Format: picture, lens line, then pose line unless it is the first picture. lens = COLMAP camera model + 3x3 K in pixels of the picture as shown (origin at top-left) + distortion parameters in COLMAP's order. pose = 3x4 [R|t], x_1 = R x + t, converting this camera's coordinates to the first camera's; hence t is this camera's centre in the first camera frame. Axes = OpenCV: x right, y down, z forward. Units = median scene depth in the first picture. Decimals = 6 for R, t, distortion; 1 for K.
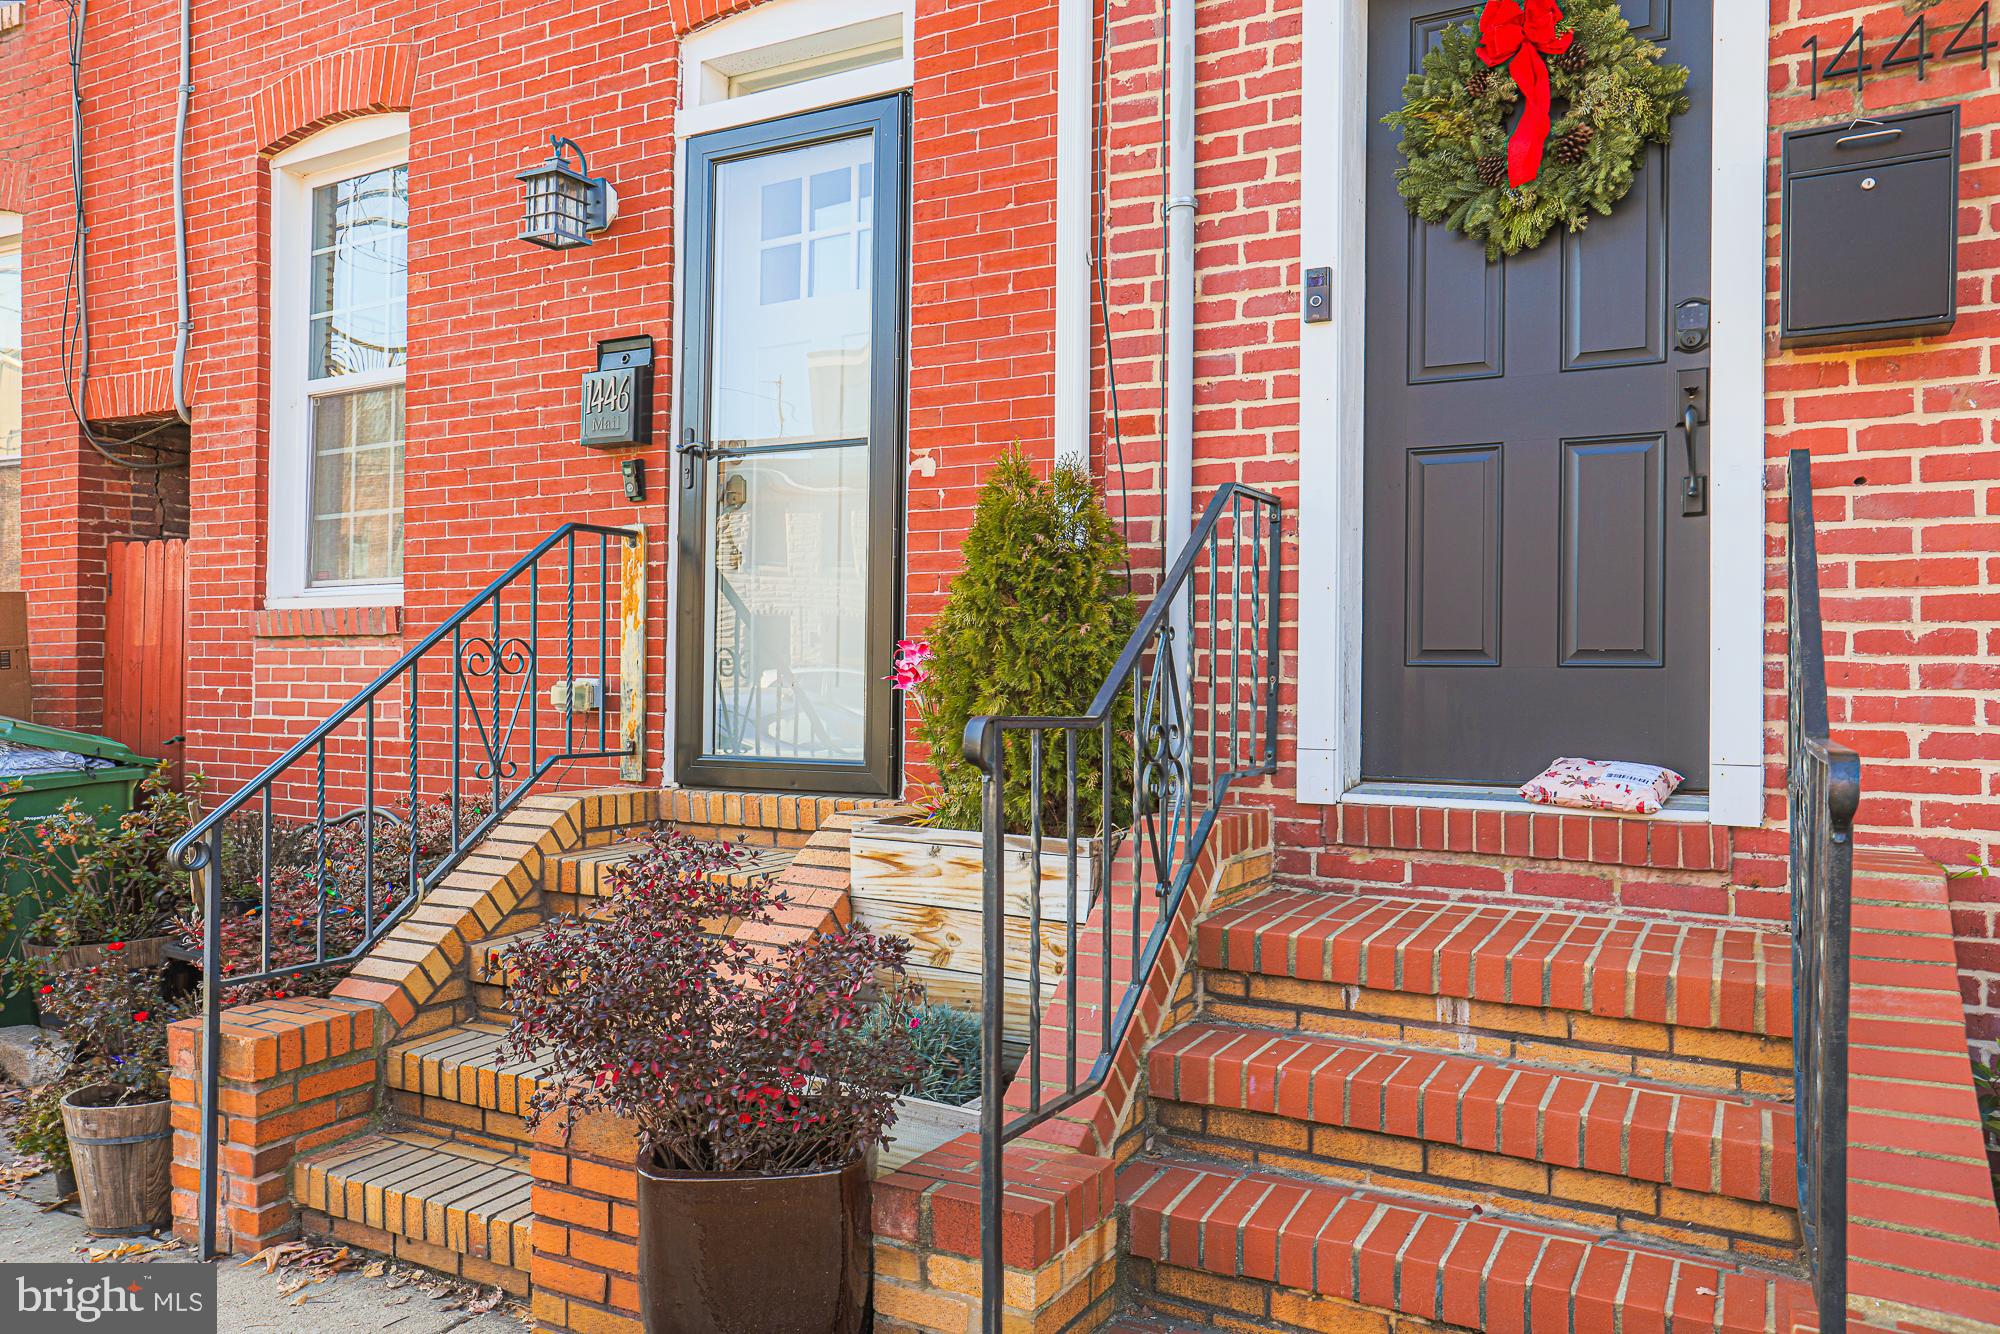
lens RADIAL K [[1323.8, 0, 1023.3], [0, 1323.8, 665.5], [0, 0, 1]] dist [-0.034501, 0.055174]
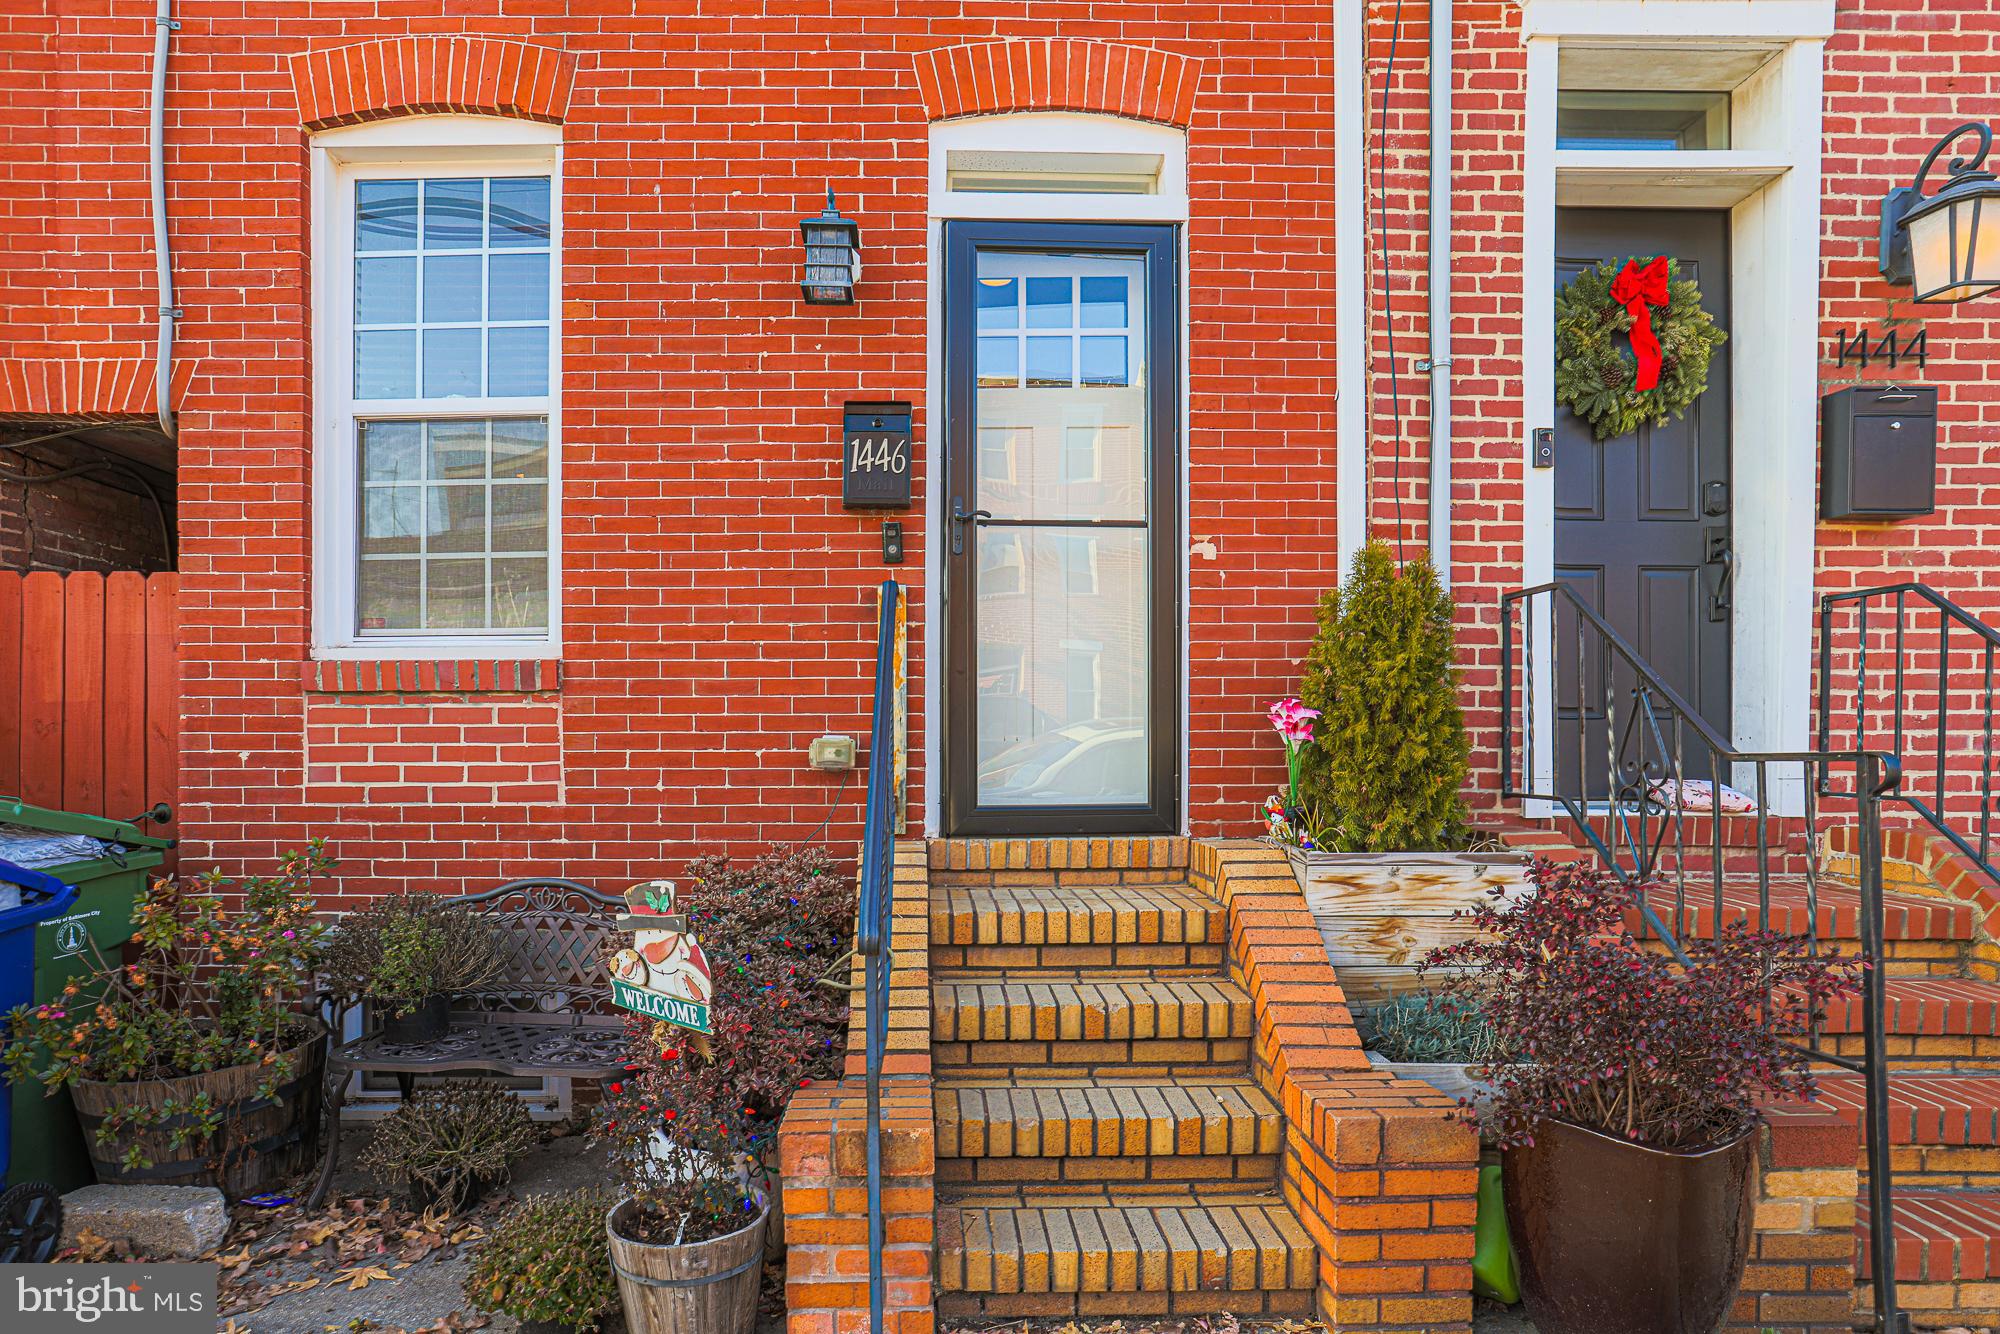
lens RADIAL K [[1049.6, 0, 956.0], [0, 1049.6, 750.3], [0, 0, 1]] dist [-0.035196, 0.016908]
pose [[0.885528, -0.014901, 0.464346, -0.782554], [0.005803, 0.999762, 0.021018, 0.006571], [-0.464549, -0.015918, 0.885404, 0.309247]]
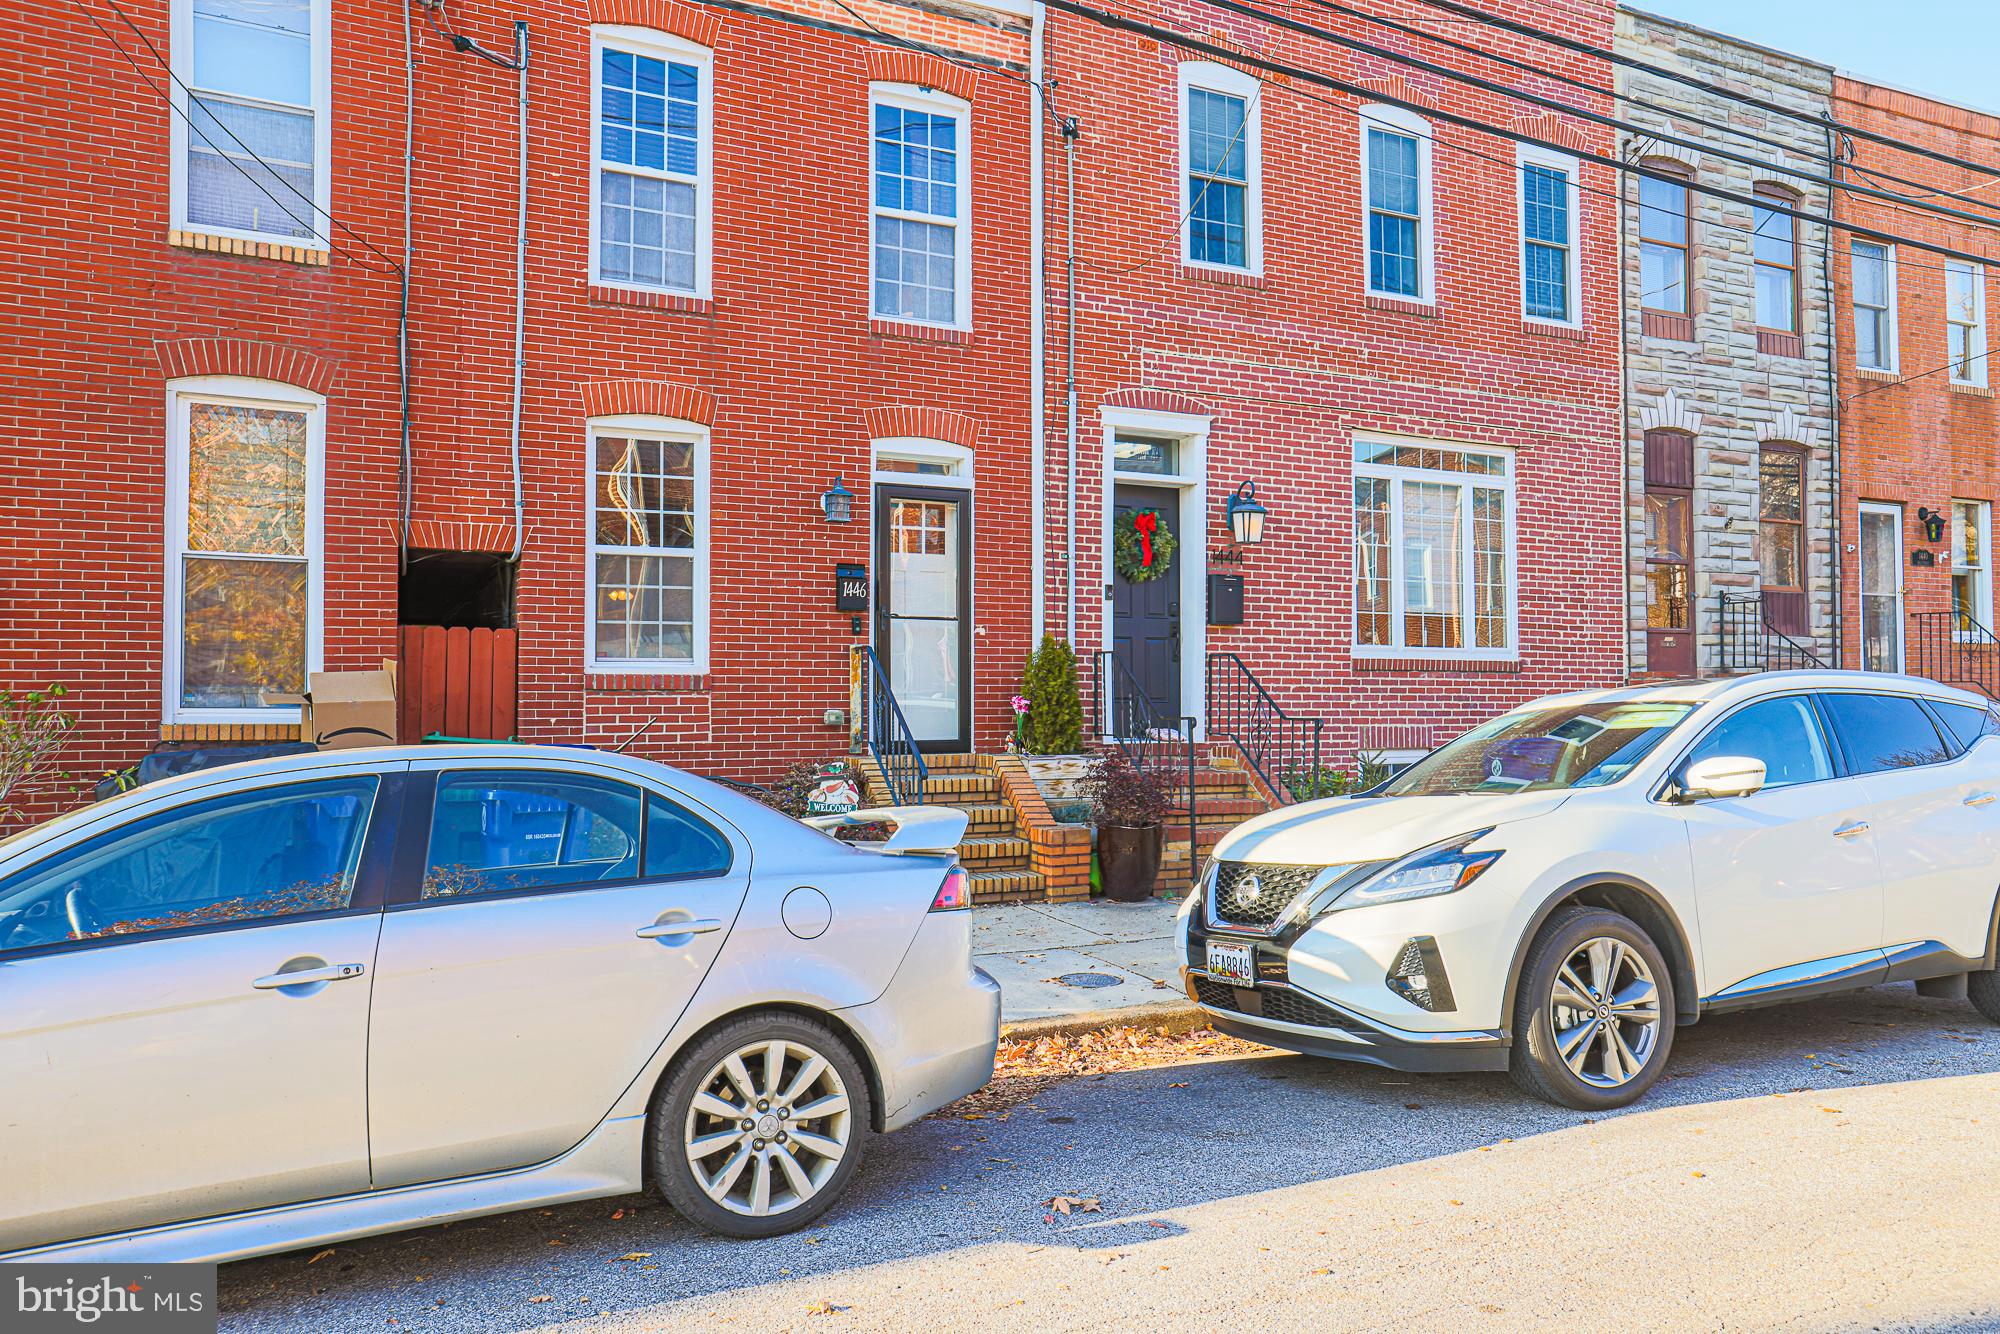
lens RADIAL K [[1323.8, 0, 1023.3], [0, 1323.8, 665.5], [0, 0, 1]] dist [-0.034501, 0.055174]
pose [[0.603940, 0.015216, 0.796884, -2.455160], [-0.000290, 0.999822, -0.018871, -0.030325], [-0.797030, 0.011166, 0.603837, -0.809099]]
